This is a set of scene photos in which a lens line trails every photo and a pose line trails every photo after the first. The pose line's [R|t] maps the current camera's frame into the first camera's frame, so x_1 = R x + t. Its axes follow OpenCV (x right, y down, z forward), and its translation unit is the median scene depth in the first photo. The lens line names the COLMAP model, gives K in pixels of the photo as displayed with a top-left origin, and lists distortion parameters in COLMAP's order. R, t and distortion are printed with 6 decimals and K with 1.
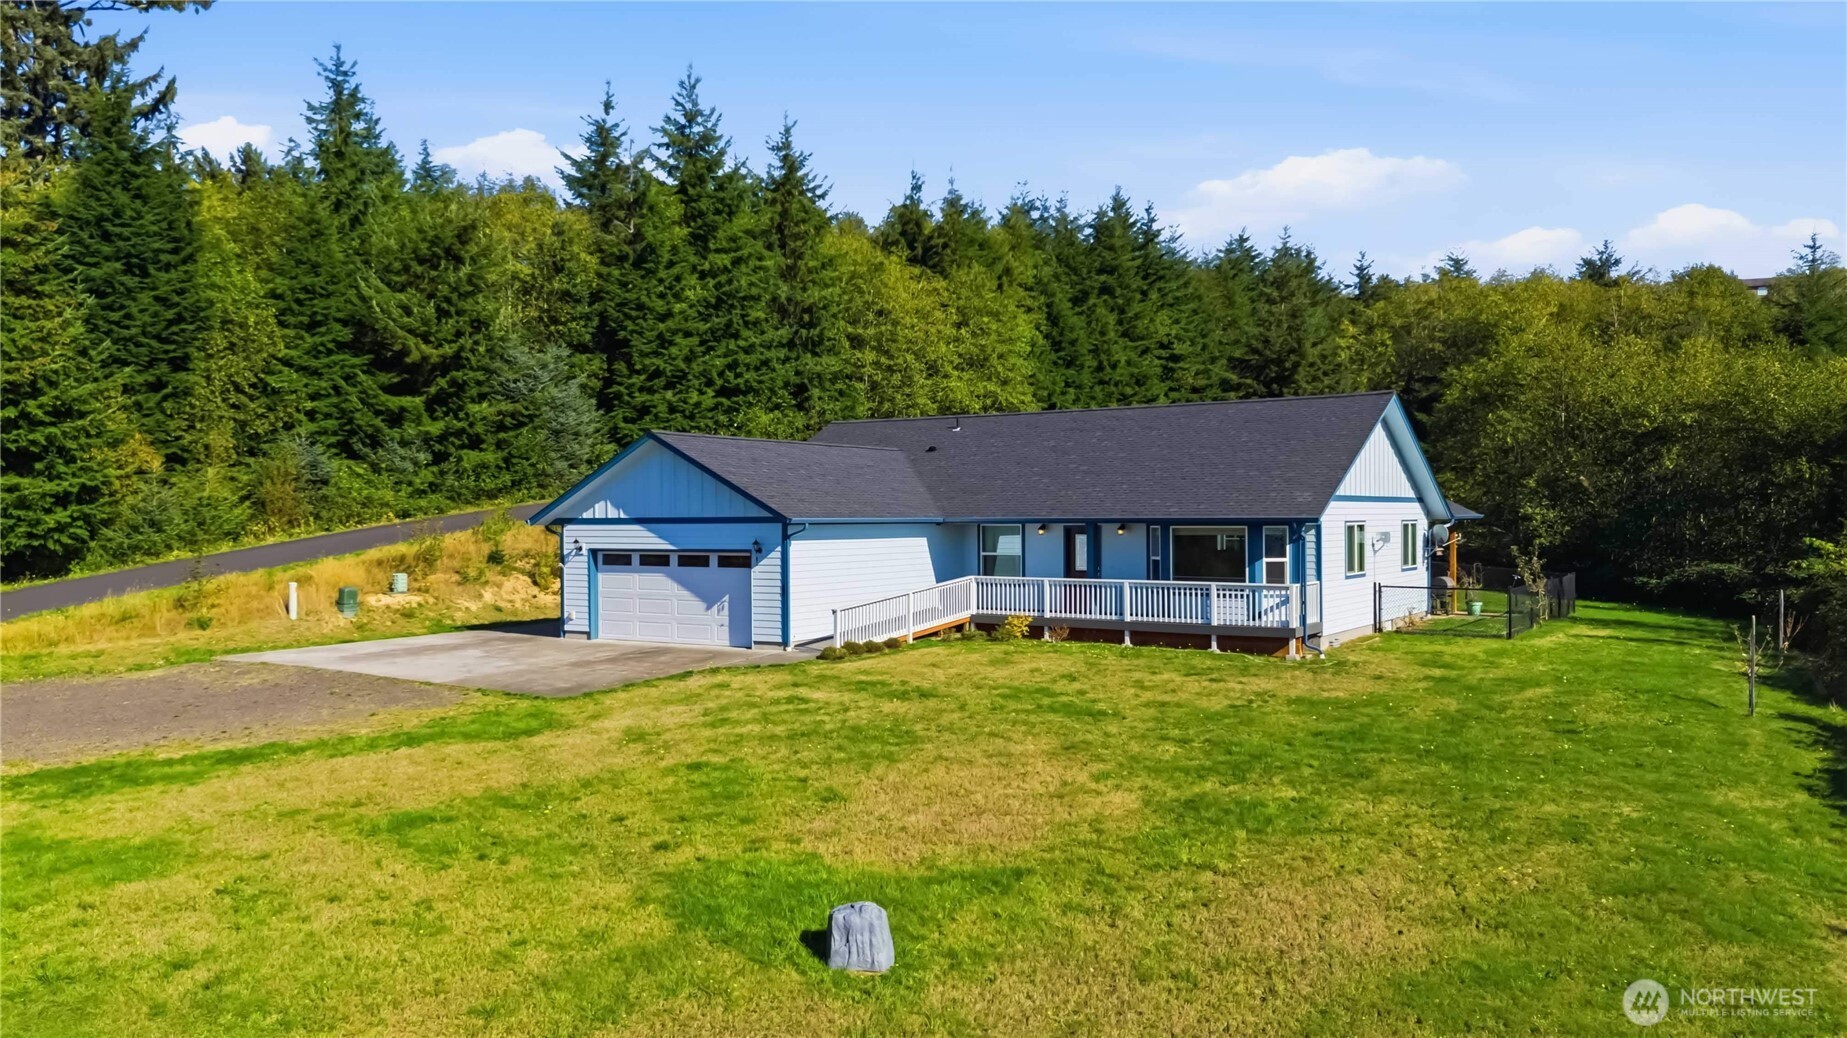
lens RADIAL K [[1370.8, 0, 926.7], [0, 1370.8, 522.9], [0, 0, 1]] dist [0.040276, -0.009101]
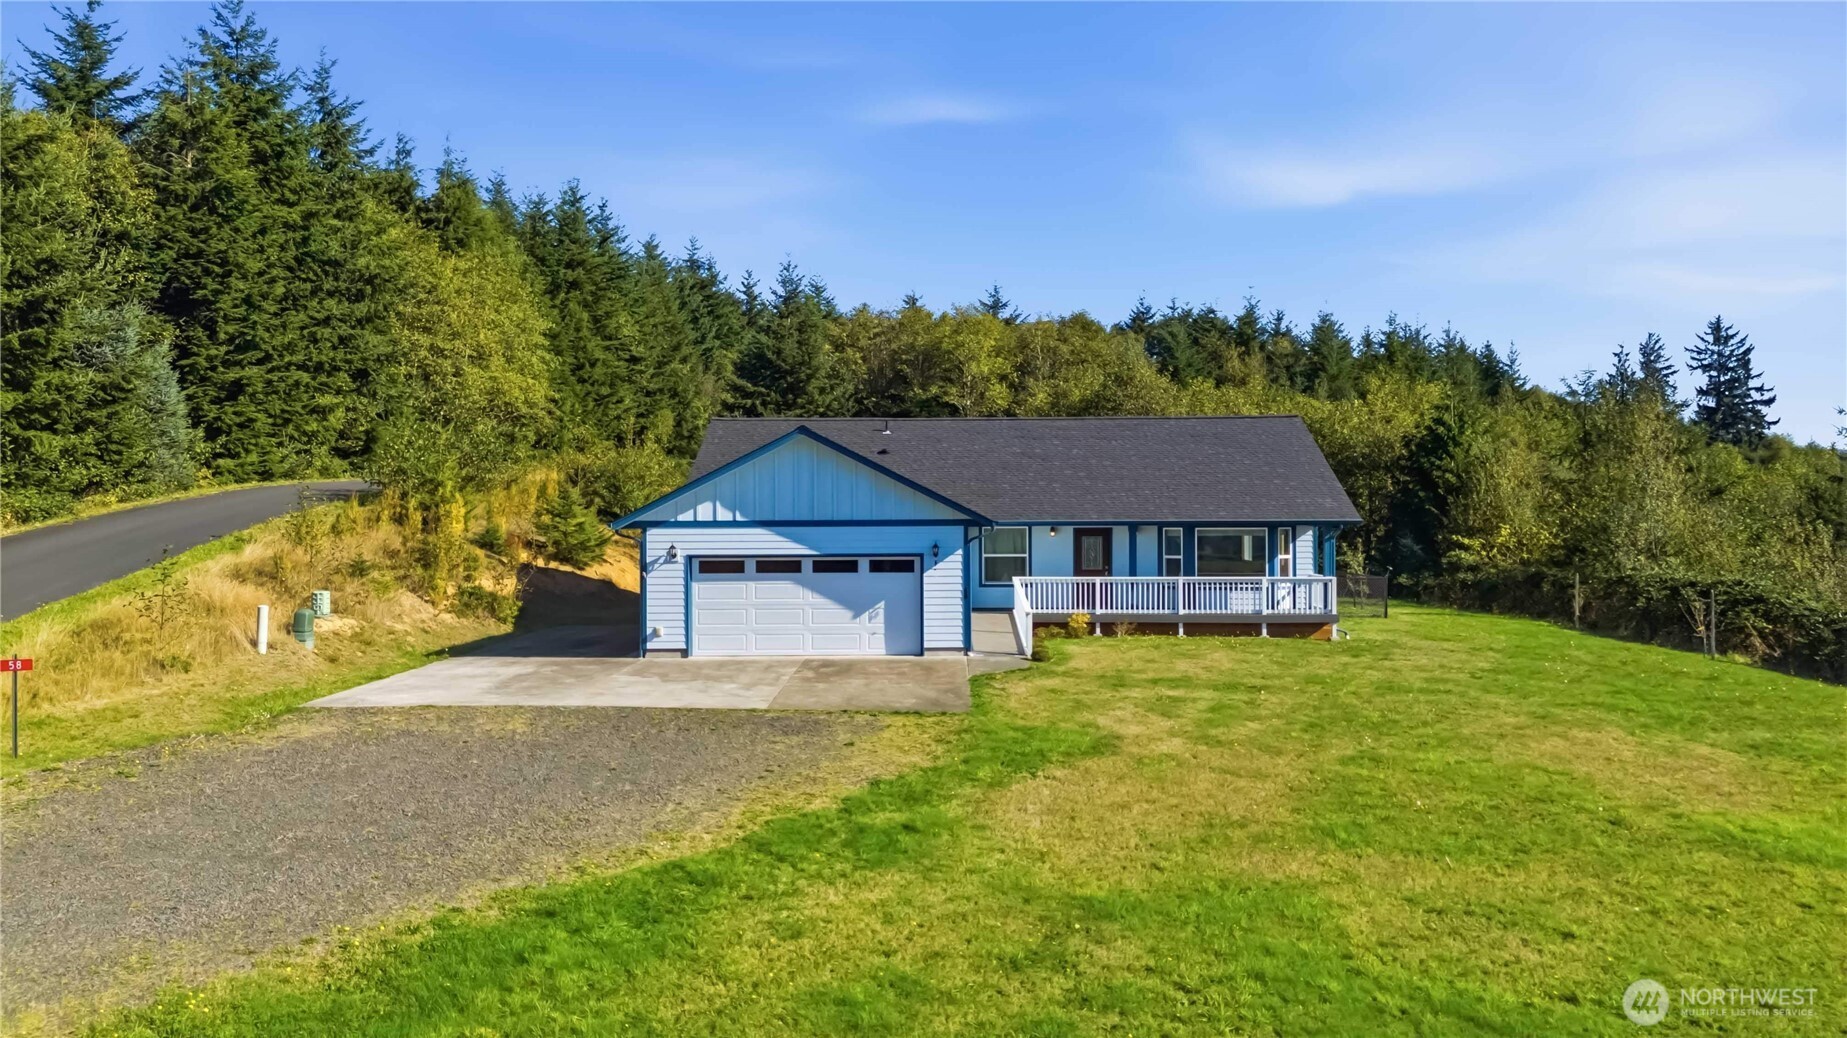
lens RADIAL K [[1370.8, 0, 927.5], [0, 1370.8, 515.7], [0, 0, 1]] dist [0.040276, -0.009101]
pose [[0.846341, 0.001826, 0.532638, -0.584785], [0.002202, 0.999974, -0.006928, -0.000246], [-0.532637, 0.007037, 0.846315, 0.166391]]
